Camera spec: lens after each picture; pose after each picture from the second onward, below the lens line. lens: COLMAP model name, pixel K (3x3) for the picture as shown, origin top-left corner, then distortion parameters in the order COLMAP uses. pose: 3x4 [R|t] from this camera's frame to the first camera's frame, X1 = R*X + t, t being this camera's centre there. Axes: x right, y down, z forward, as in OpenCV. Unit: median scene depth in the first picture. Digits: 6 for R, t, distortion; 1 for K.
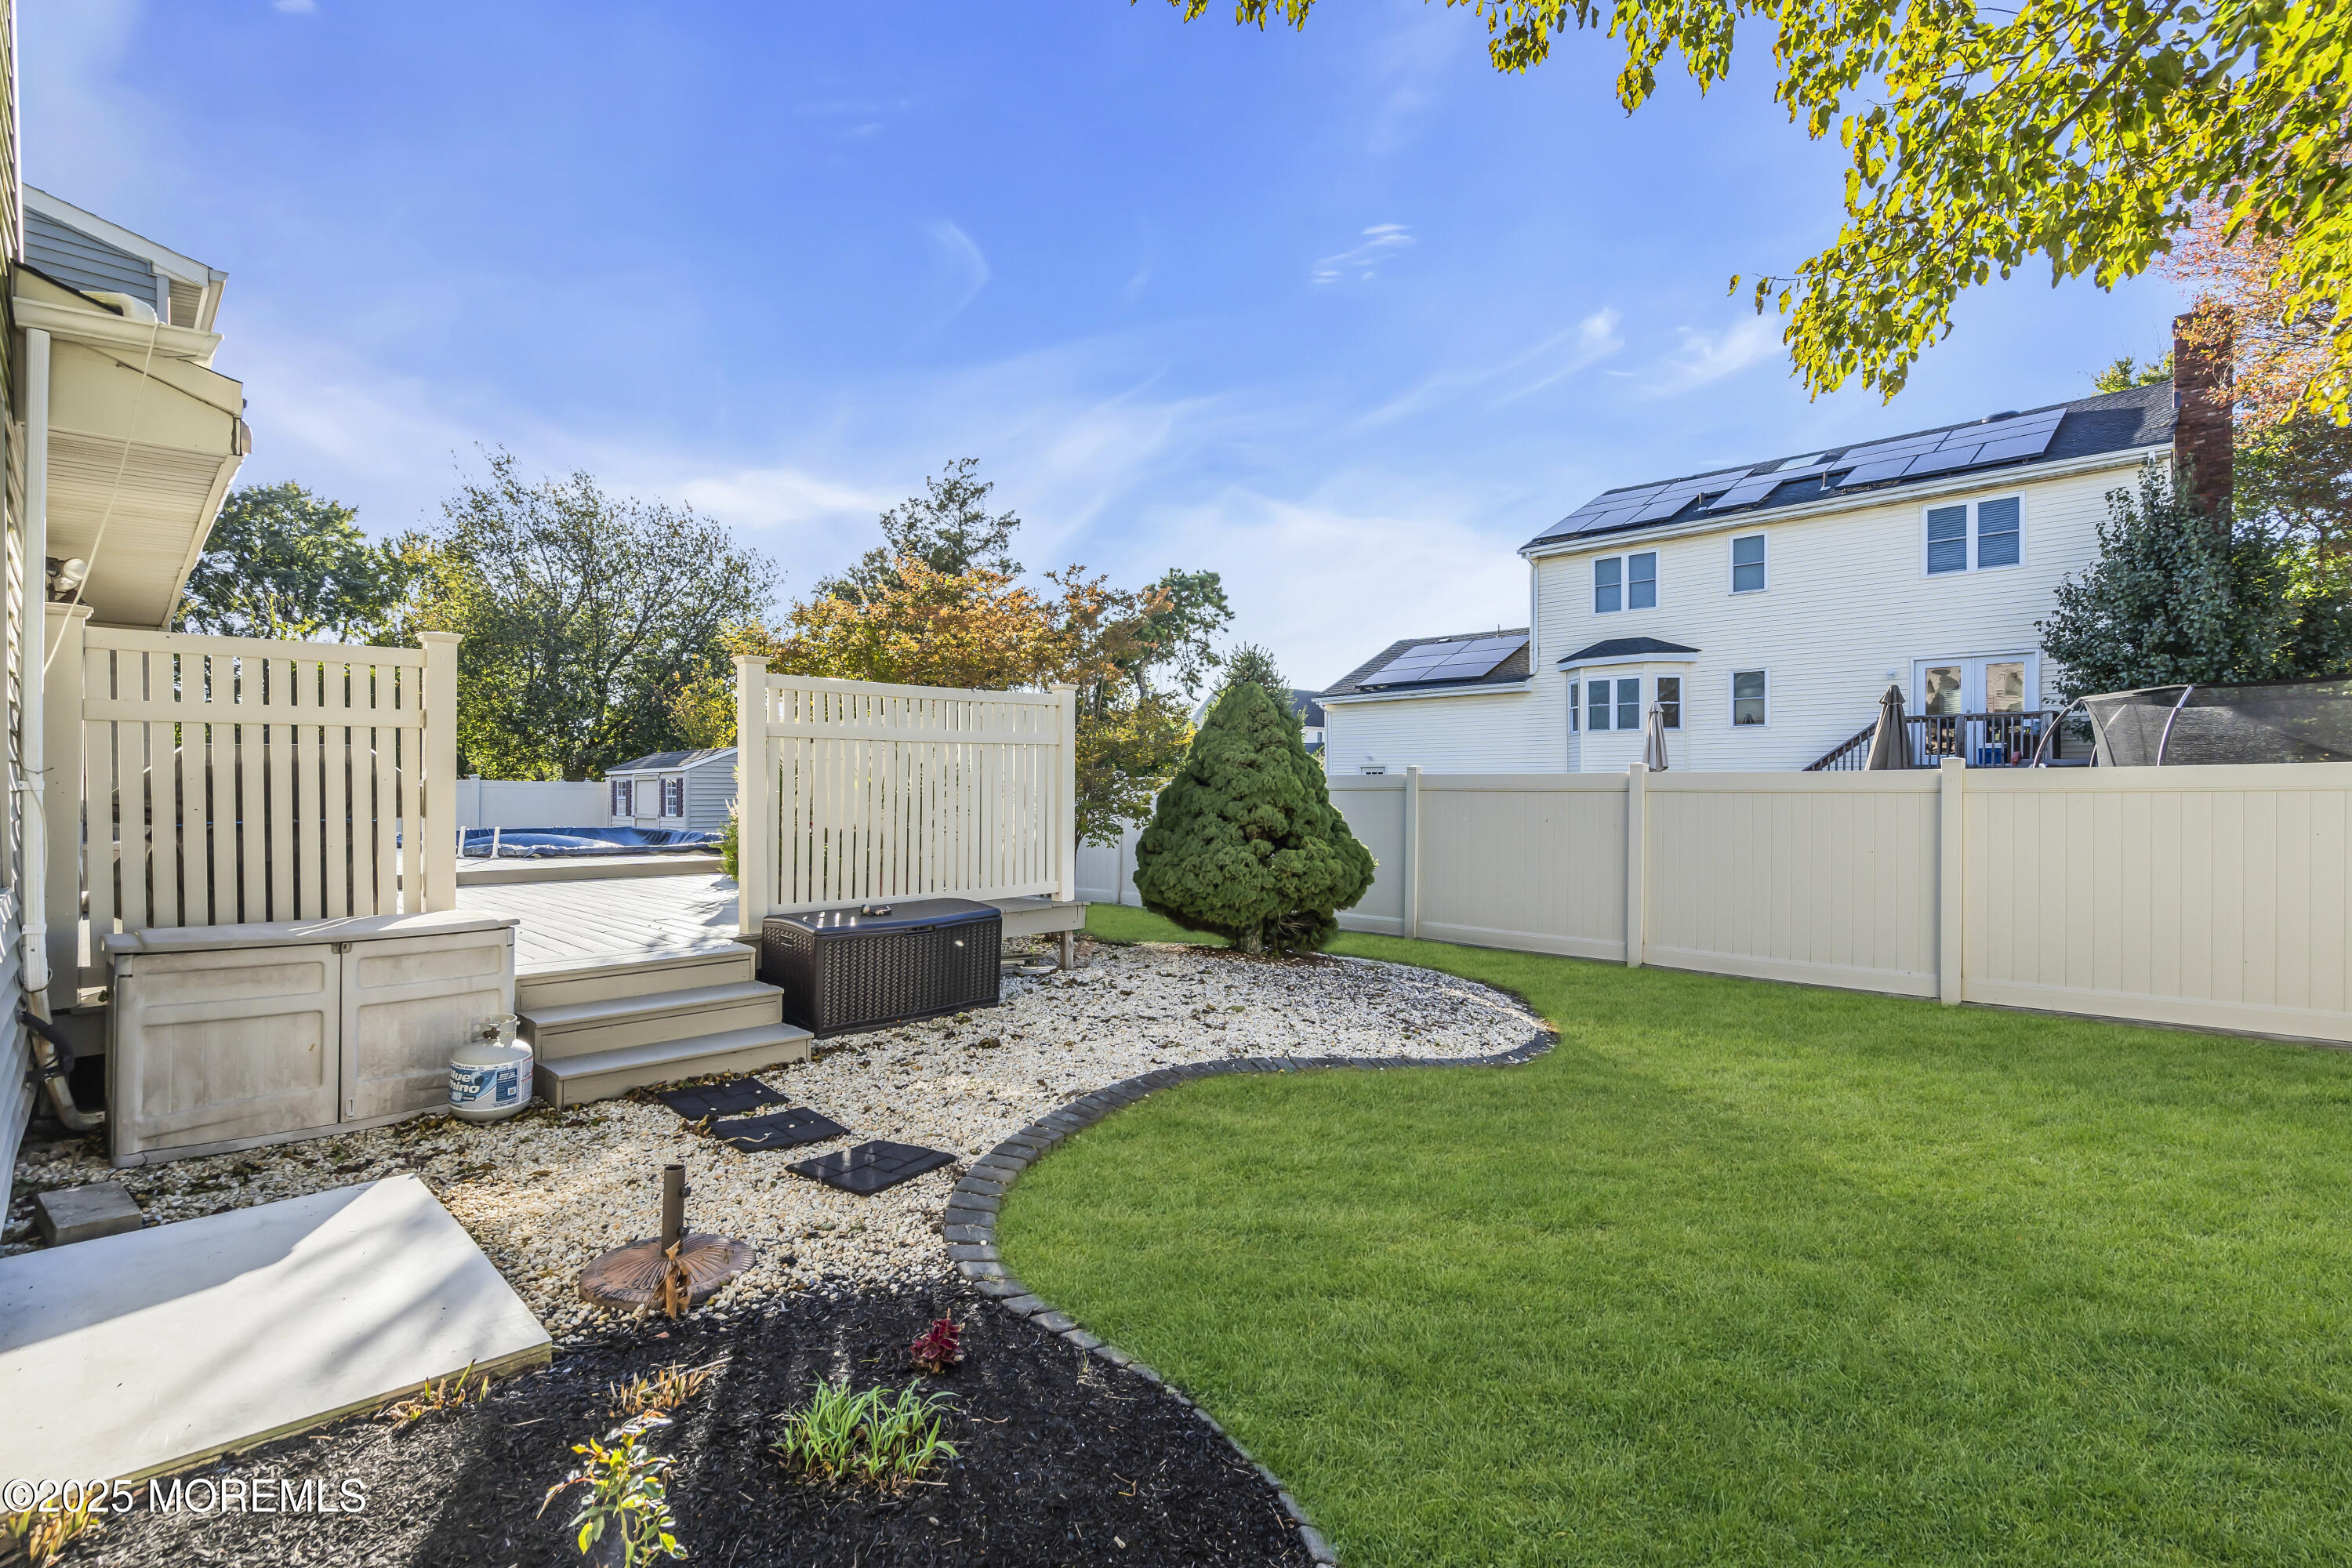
lens RADIAL K [[1095.8, 0, 1176.0], [0, 1095.8, 784.0], [0, 0, 1]] dist [0.000055, -0.000066]
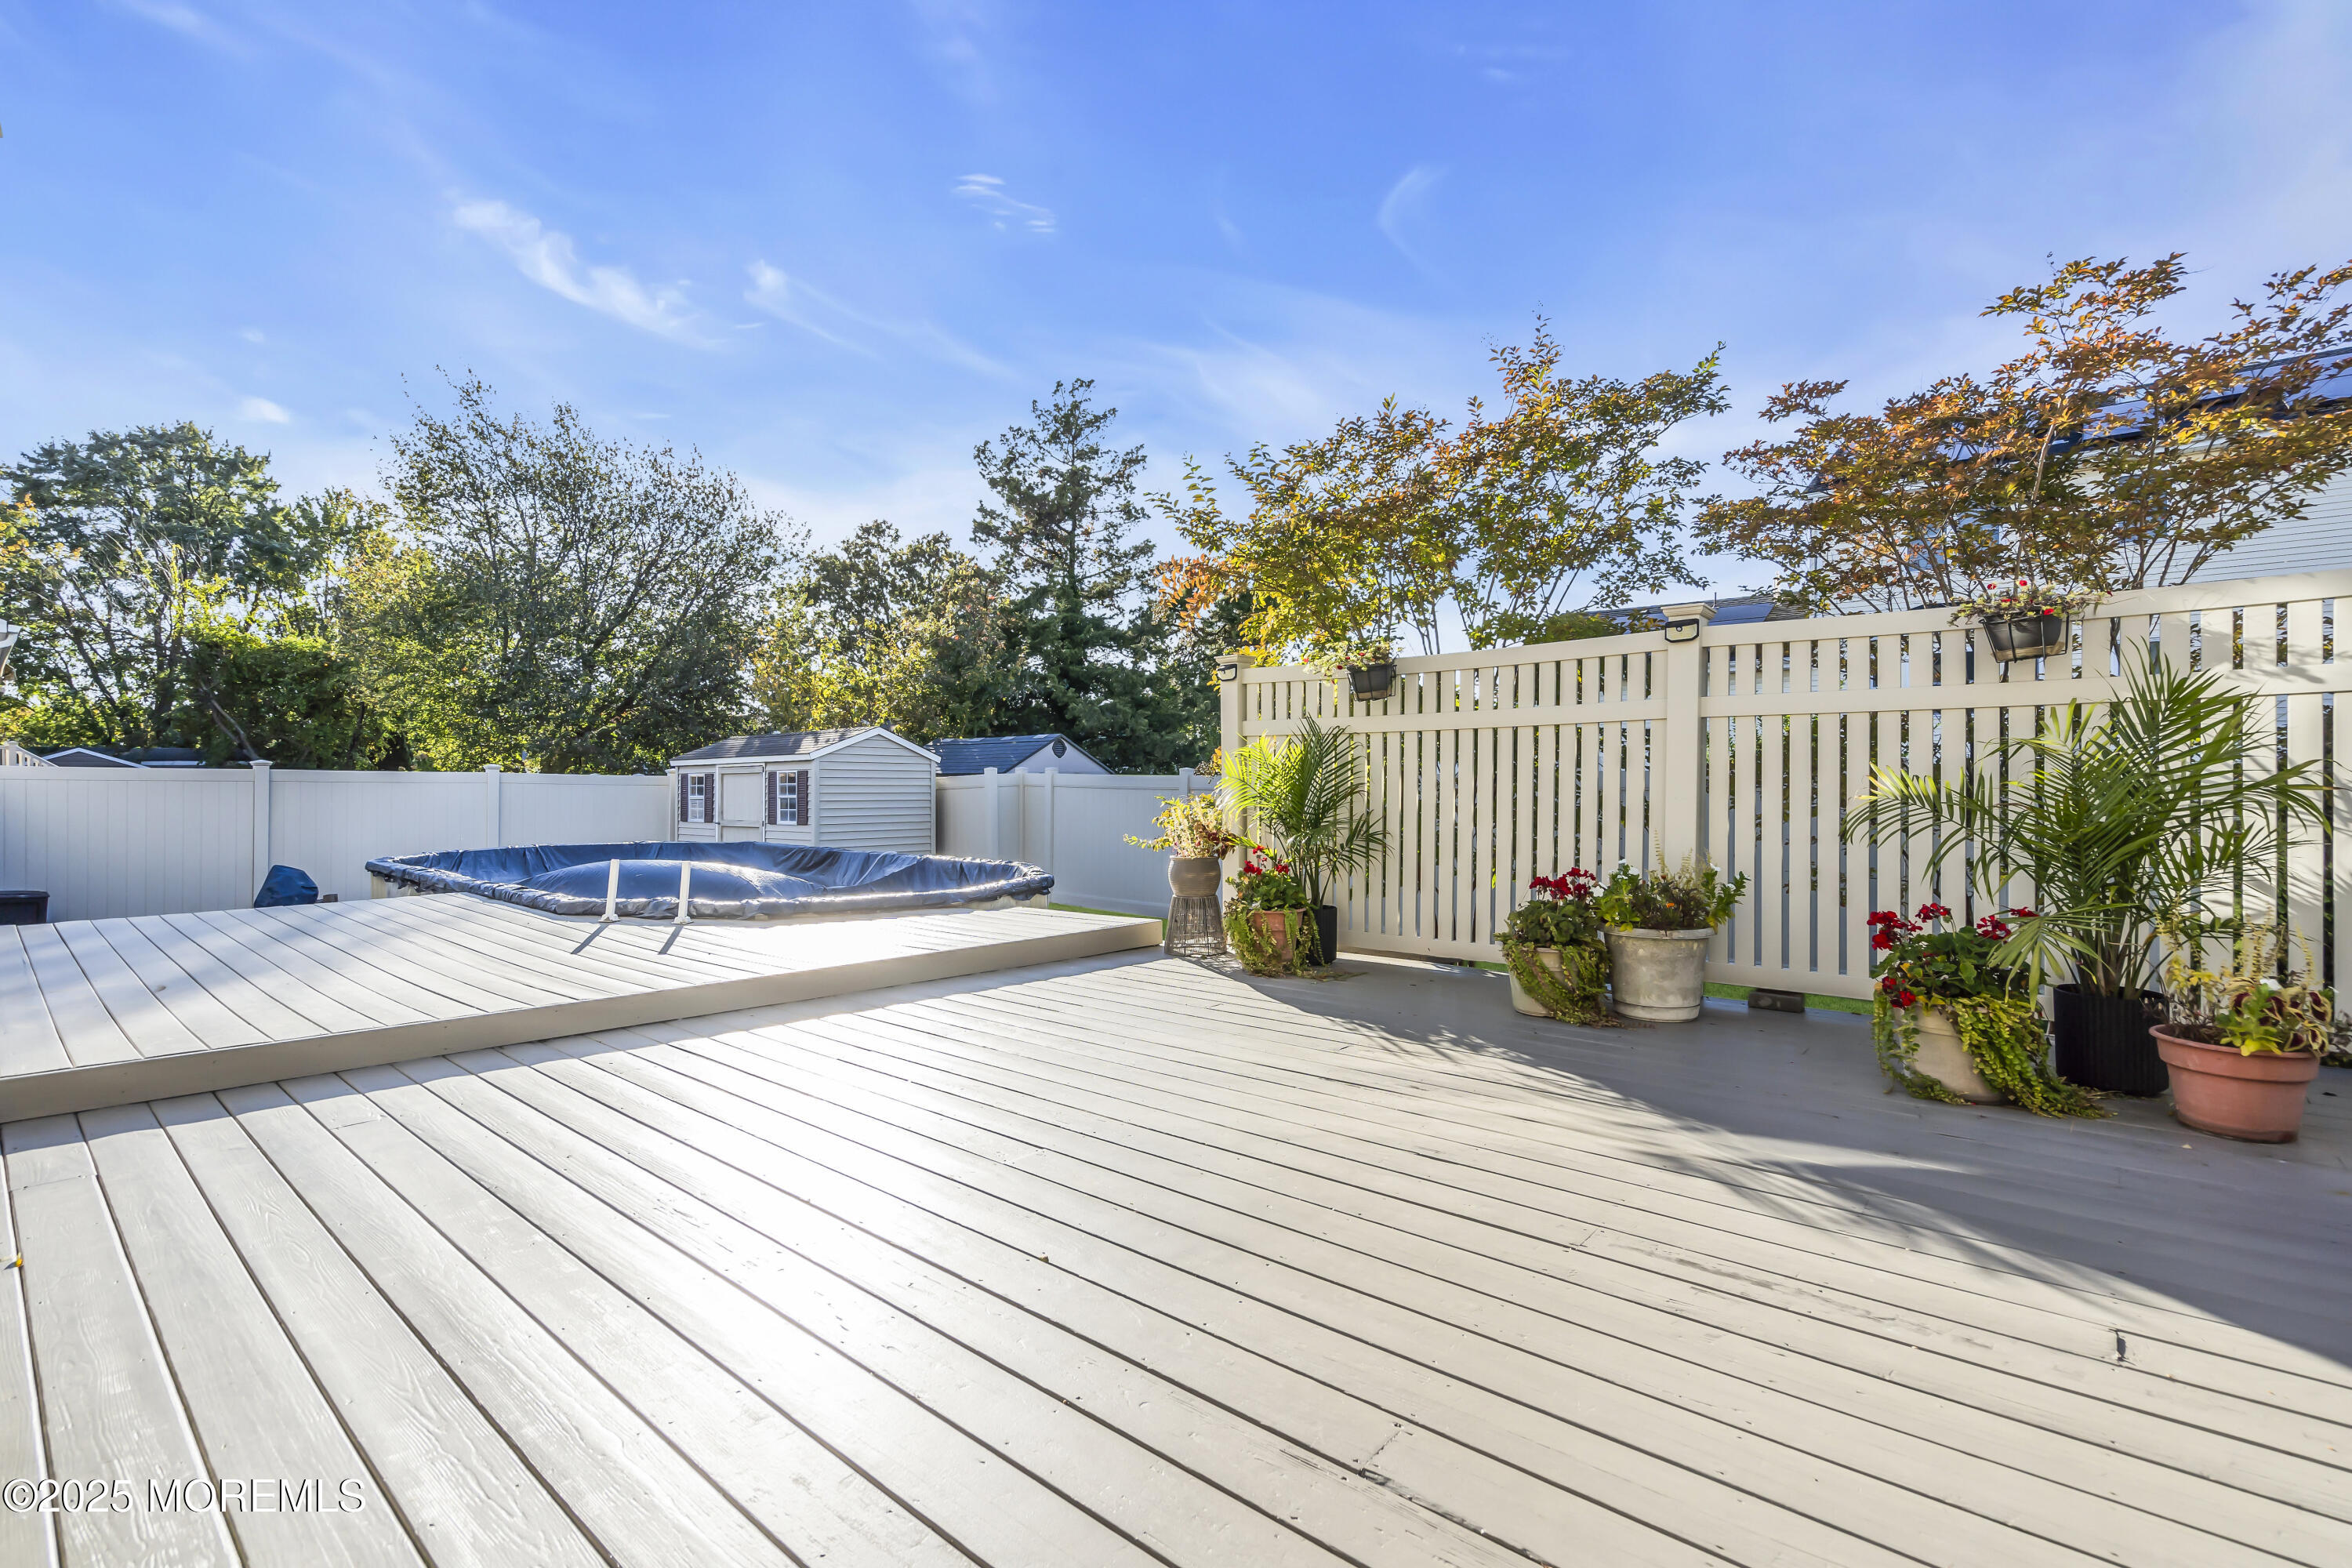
lens RADIAL K [[1070.7, 0, 1176.0], [0, 1070.7, 784.0], [0, 0, 1]] dist [0.001343, 0.000228]
pose [[0.997563, 0.000091, 0.069773, -0.173529], [-0.000481, 0.999984, 0.005573, -0.000301], [-0.069771, -0.005593, 0.997547, 0.194297]]
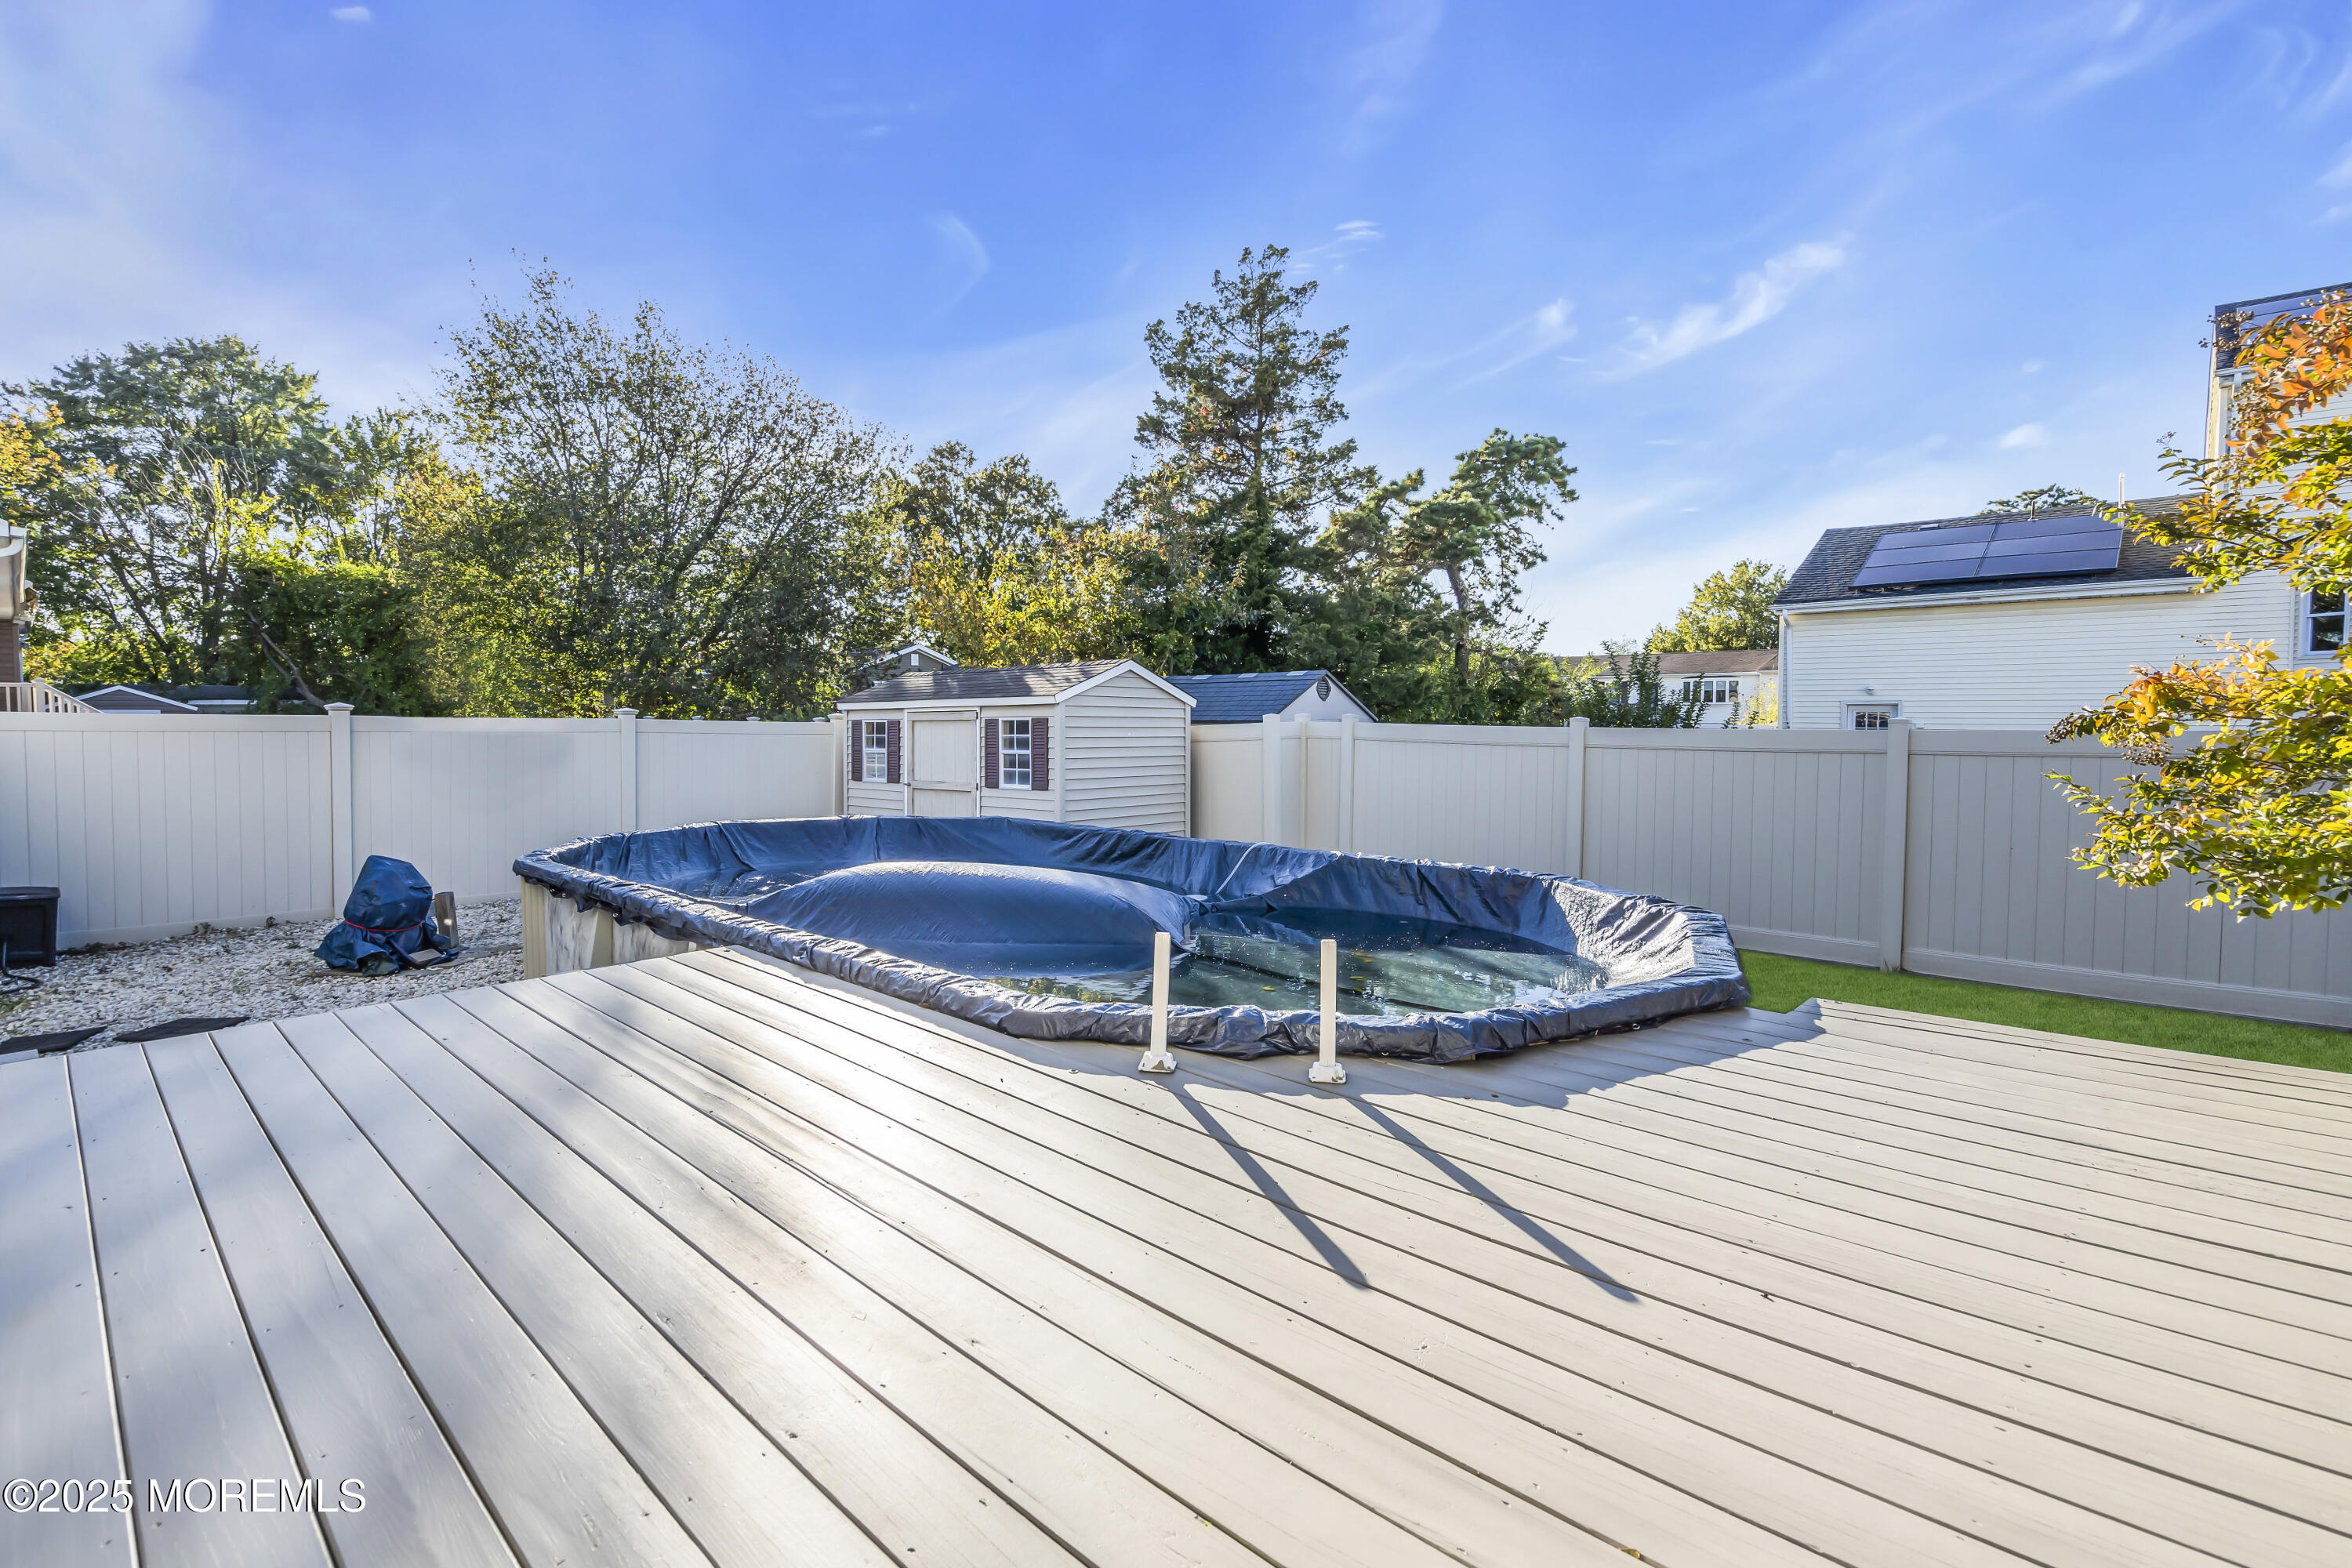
lens RADIAL K [[1087.9, 0, 1182.5], [0, 1087.9, 753.1], [0, 0, 1]] dist [-0.019140, 0.011377]
pose [[0.998959, 0.003332, 0.045493, -0.272602], [-0.004762, 0.999497, 0.031355, -0.003257], [-0.045365, -0.031539, 0.998472, 0.315525]]
